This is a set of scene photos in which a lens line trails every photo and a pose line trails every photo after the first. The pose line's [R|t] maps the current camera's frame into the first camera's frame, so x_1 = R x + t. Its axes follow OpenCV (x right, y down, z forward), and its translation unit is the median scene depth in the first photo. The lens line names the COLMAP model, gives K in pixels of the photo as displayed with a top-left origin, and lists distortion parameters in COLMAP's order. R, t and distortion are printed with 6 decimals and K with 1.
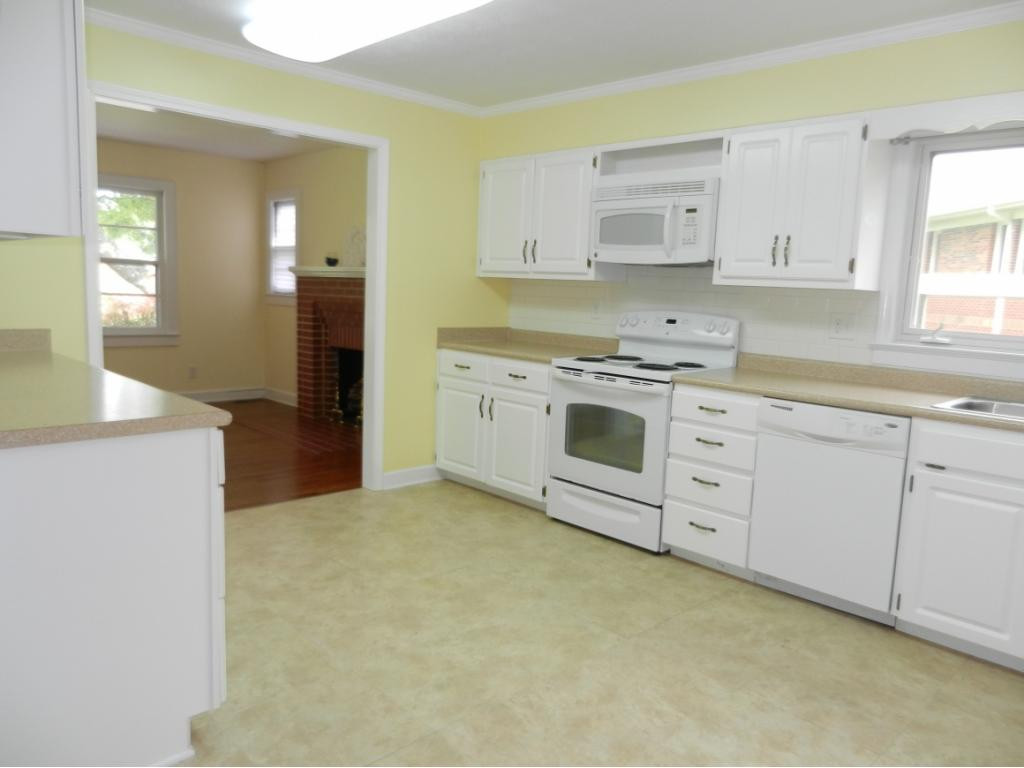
lens RADIAL K [[749.7, 0, 518.1], [0, 749.7, 385.1], [0, 0, 1]] dist [0.004455, 0.001061]
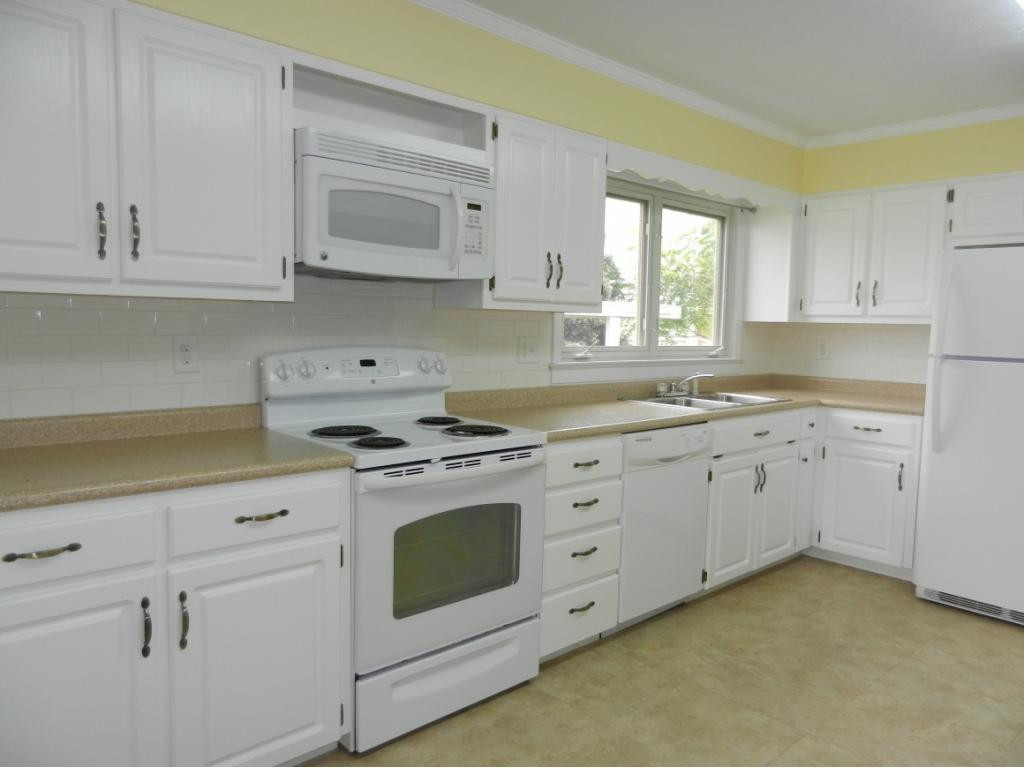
lens RADIAL K [[749.7, 0, 518.1], [0, 749.7, 385.1], [0, 0, 1]] dist [0.004455, 0.001061]
pose [[0.023884, -0.127204, 0.991589, -0.490362], [0.110728, 0.986106, 0.123833, -0.145397], [-0.993564, 0.106839, 0.037637, 0.928920]]
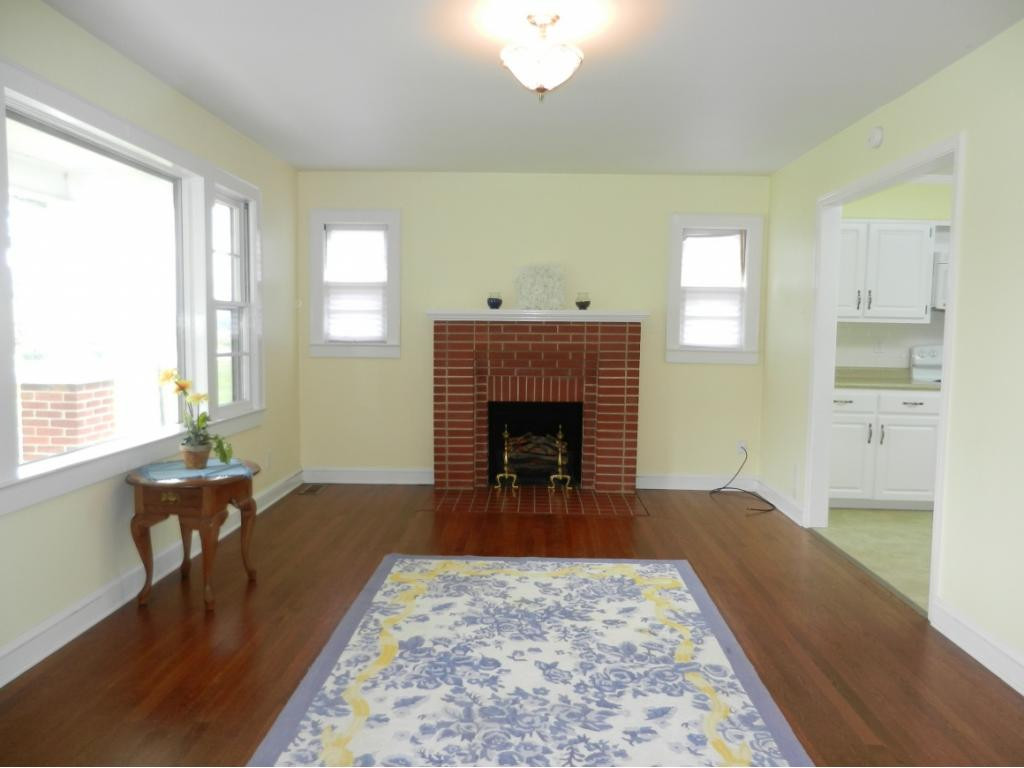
lens RADIAL K [[749.7, 0, 518.1], [0, 749.7, 385.1], [0, 0, 1]] dist [0.004455, 0.001061]
pose [[0.713255, -0.078386, 0.696507, -1.466040], [0.102378, 0.994720, 0.007107, -0.130425], [-0.693387, 0.066238, 0.717515, 0.644804]]
